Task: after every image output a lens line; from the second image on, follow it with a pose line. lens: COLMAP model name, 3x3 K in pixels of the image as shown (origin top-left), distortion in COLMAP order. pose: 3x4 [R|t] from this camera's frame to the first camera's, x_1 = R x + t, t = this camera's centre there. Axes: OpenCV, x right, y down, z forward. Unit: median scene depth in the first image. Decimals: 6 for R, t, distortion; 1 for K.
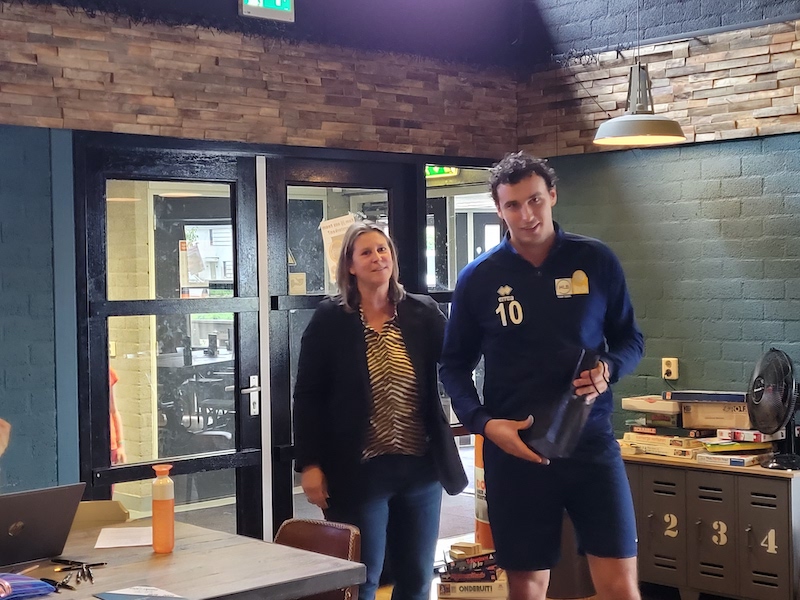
lens RADIAL K [[1347.7, 0, 400.0], [0, 1347.7, 300.0], [0, 0, 1]] dist [0.073548, 0.117207]
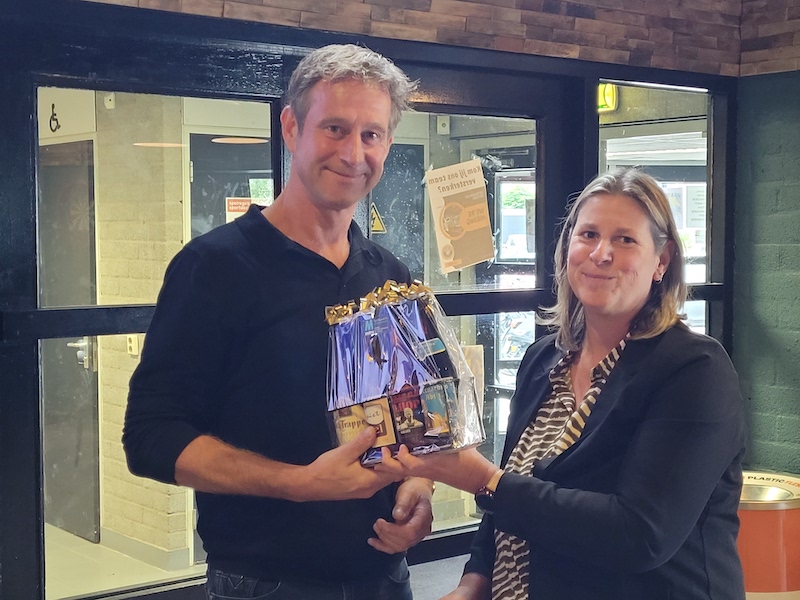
lens RADIAL K [[1347.7, 0, 400.0], [0, 1347.7, 300.0], [0, 0, 1]] dist [0.073548, 0.117207]
pose [[0.997590, 0.018700, -0.066815, -0.028051], [-0.016601, 0.999356, 0.031824, -0.019018], [0.067367, -0.030638, 0.997258, 0.386203]]
